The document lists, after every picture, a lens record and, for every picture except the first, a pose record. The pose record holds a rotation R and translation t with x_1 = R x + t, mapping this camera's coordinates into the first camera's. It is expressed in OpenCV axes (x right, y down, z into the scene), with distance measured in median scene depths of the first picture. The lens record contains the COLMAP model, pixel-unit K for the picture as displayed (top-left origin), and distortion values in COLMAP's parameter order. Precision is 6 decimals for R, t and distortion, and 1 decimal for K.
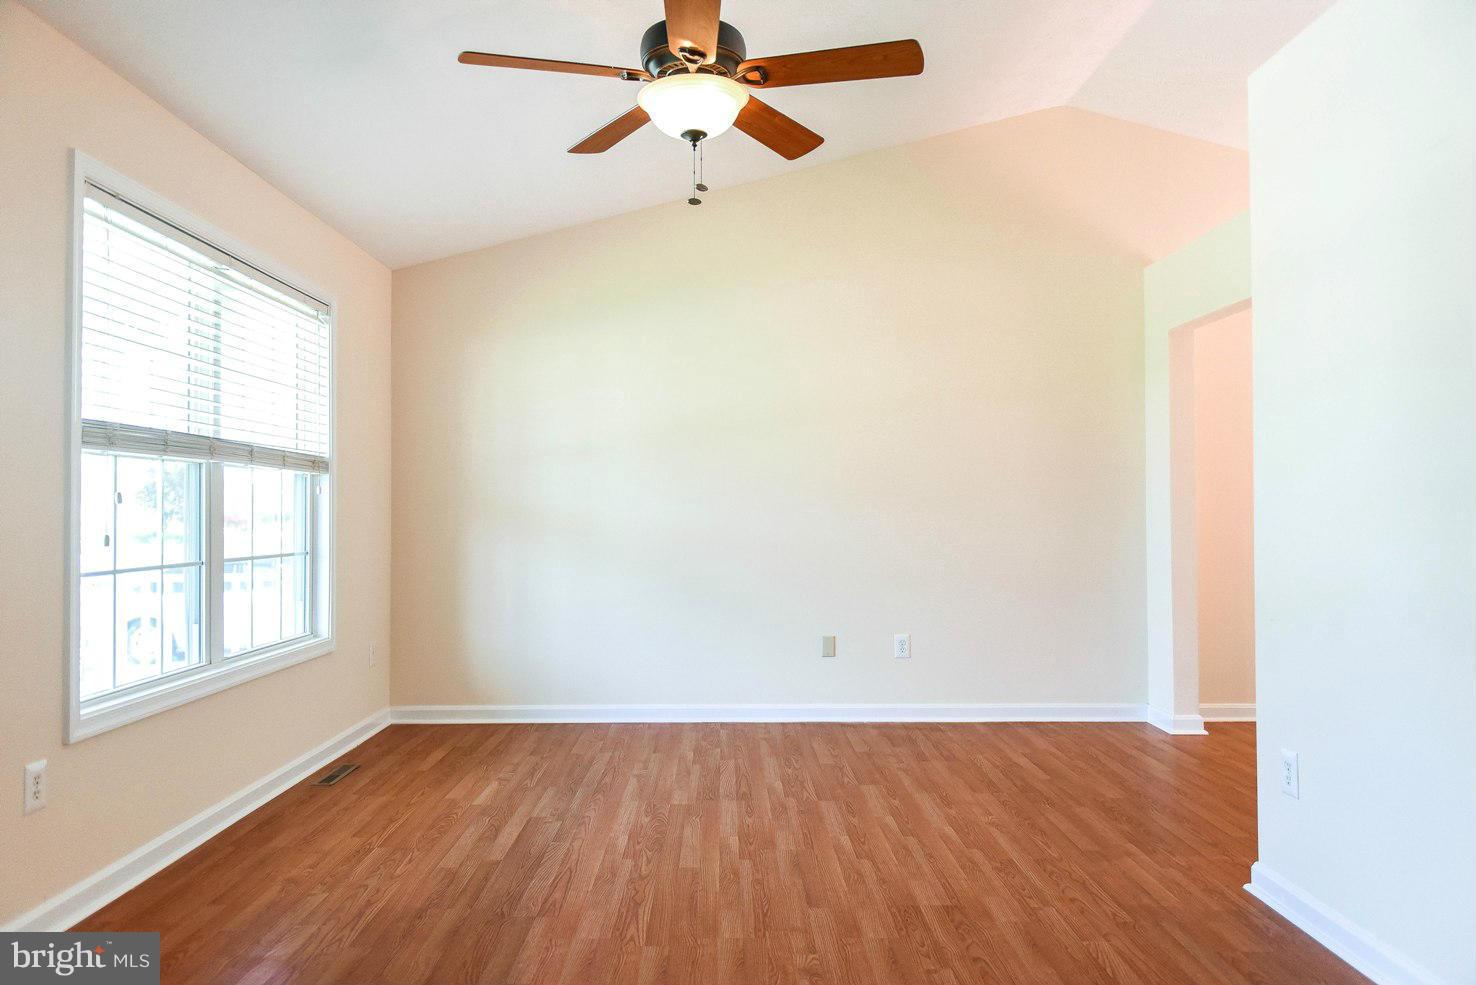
lens RADIAL K [[1014.1, 0, 738.0], [0, 1014.1, 492.5], [0, 0, 1]] dist [0.004385, 0.003774]
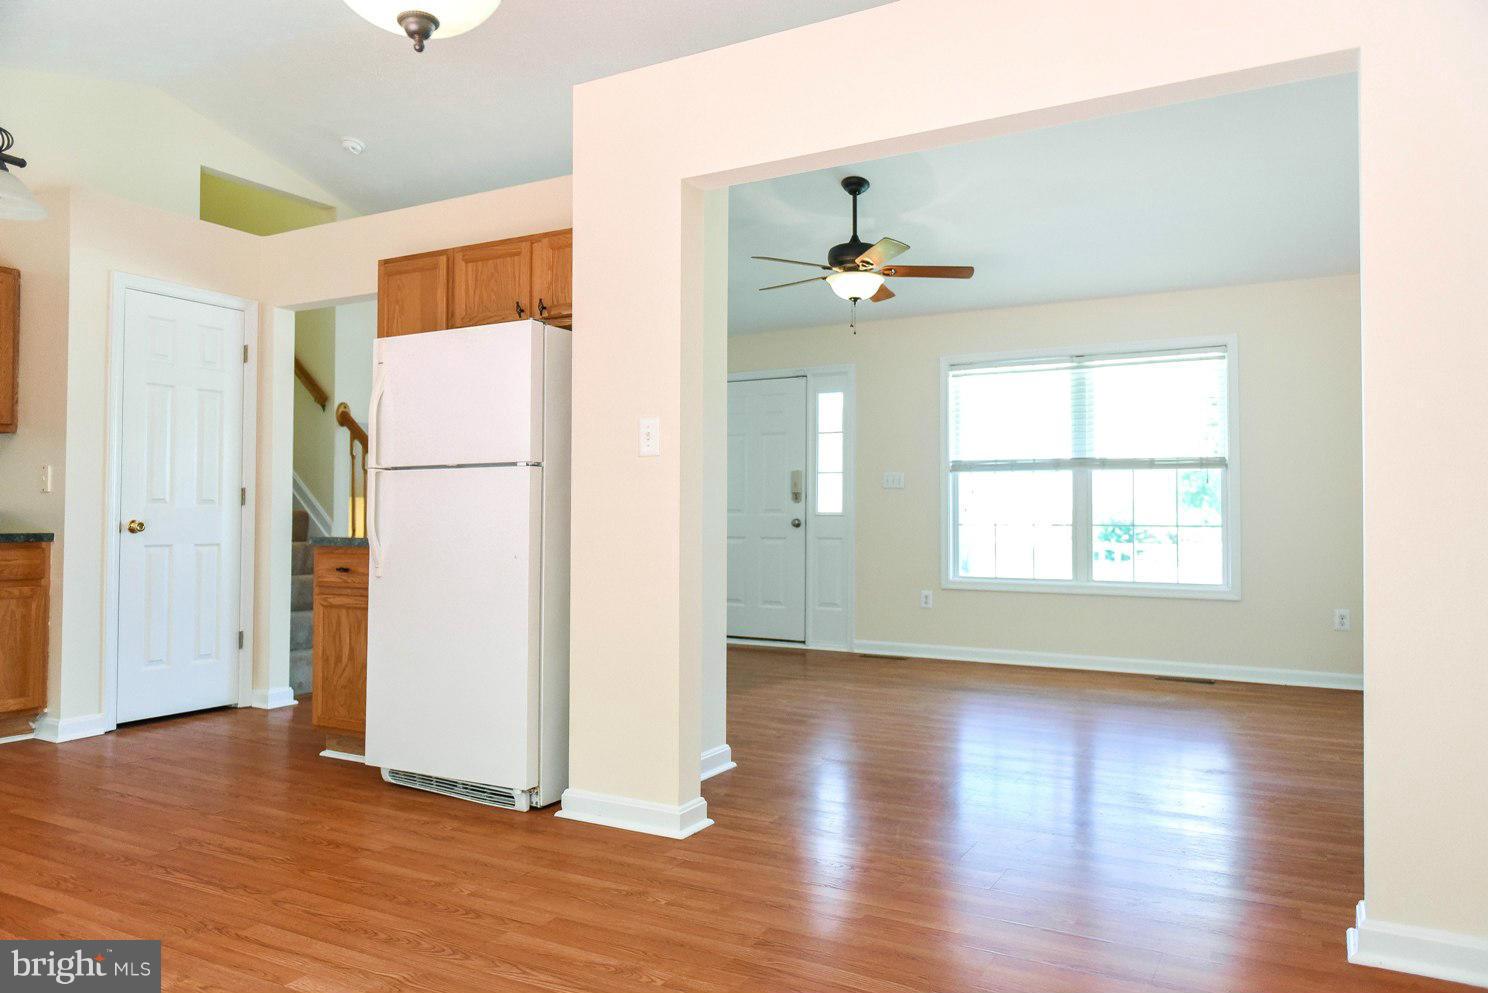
lens RADIAL K [[1015.2, 0, 747.8], [0, 1015.2, 496.3], [0, 0, 1]] dist [0.003514, 0.002259]
pose [[-0.495410, -0.020192, -0.868424, 1.307979], [0.011657, 0.999485, -0.029889, 0.061926], [0.868581, -0.024931, -0.494920, 1.331951]]
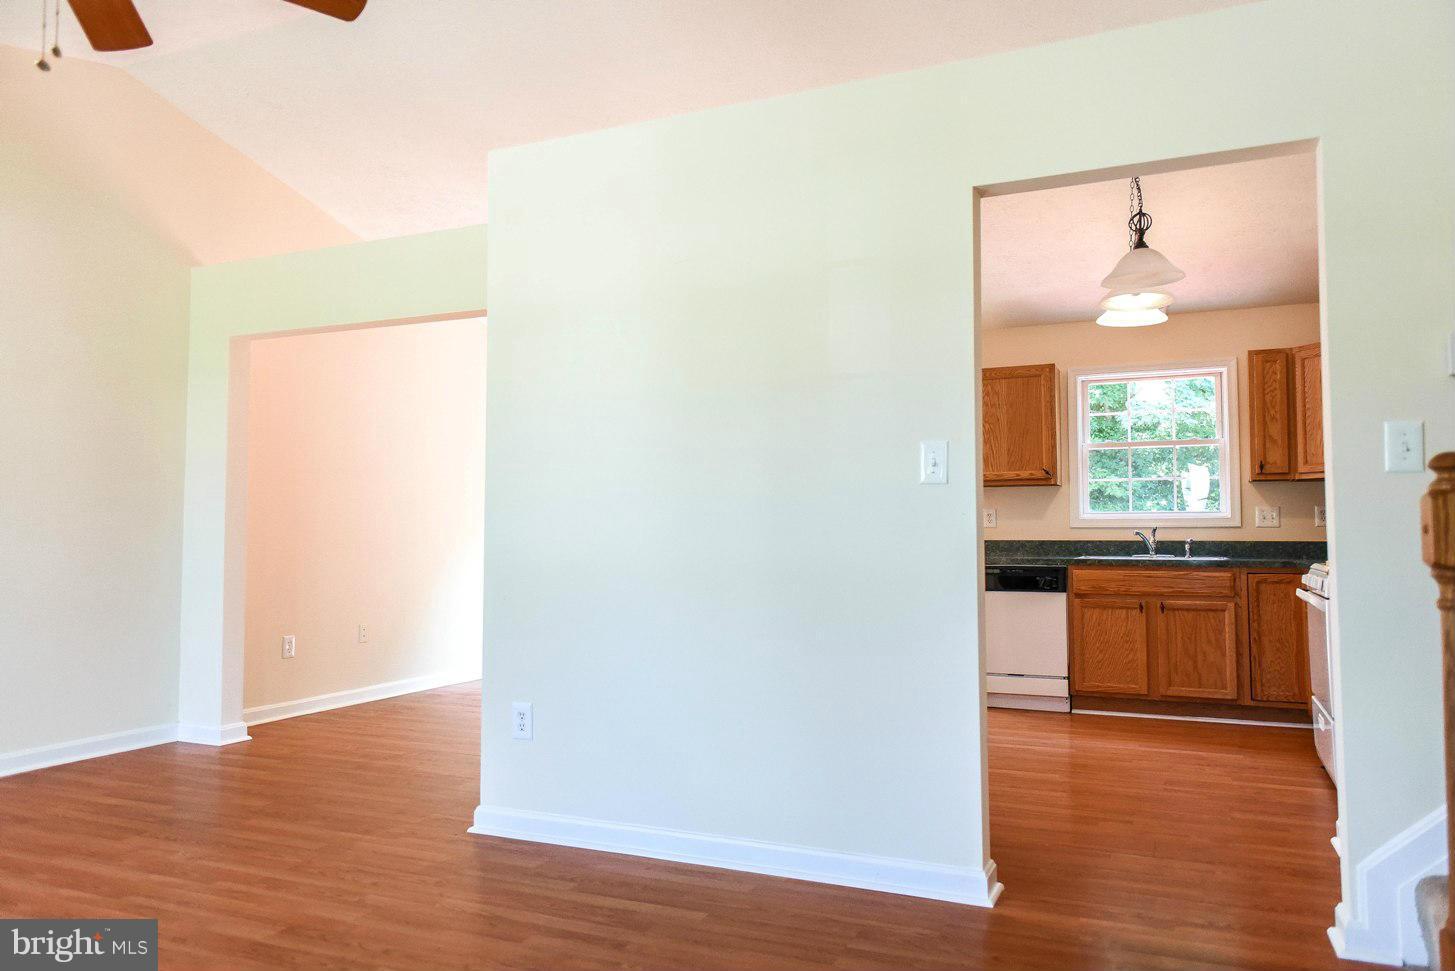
lens RADIAL K [[1016.4, 0, 728.0], [0, 1016.4, 482.1], [0, 0, 1]] dist [0.002467, 0.000898]
pose [[0.417727, 0.048257, 0.907290, -0.364967], [-0.014817, 0.998818, -0.046303, 0.028725], [-0.908452, 0.005899, 0.417948, 0.187155]]
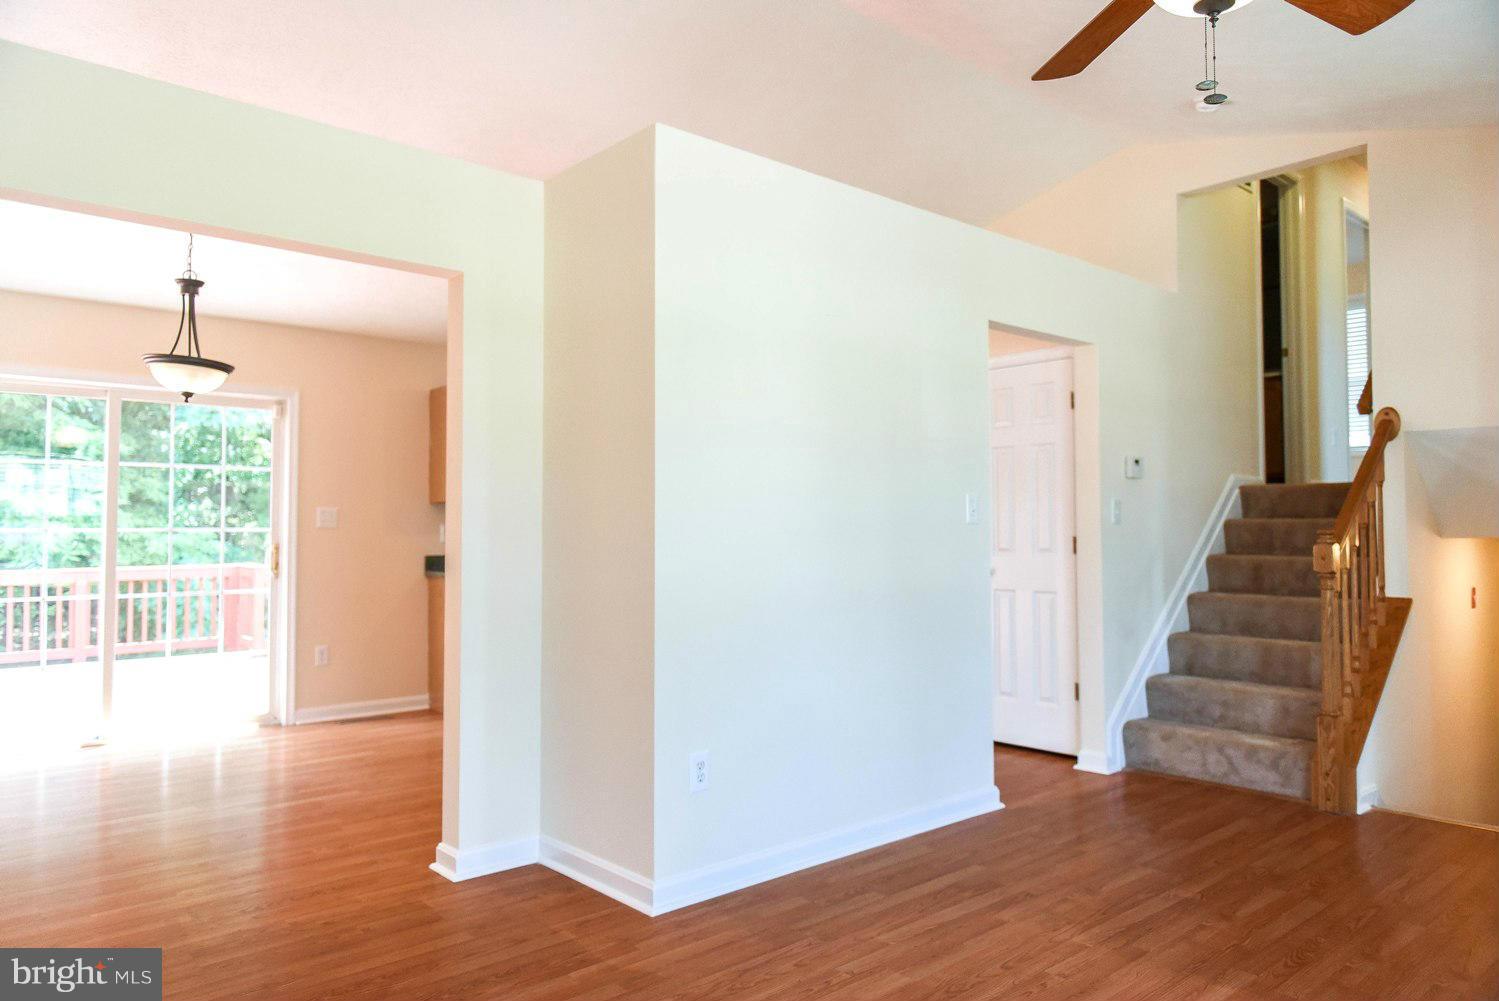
lens RADIAL K [[1010.8, 0, 751.6], [0, 1010.8, 498.1], [0, 0, 1]] dist [0.006586, -0.001029]
pose [[-0.651834, 0.027970, 0.757846, -0.267038], [-0.009683, 0.998931, -0.045196, 0.015861], [-0.758300, -0.036798, -0.650866, 1.264159]]
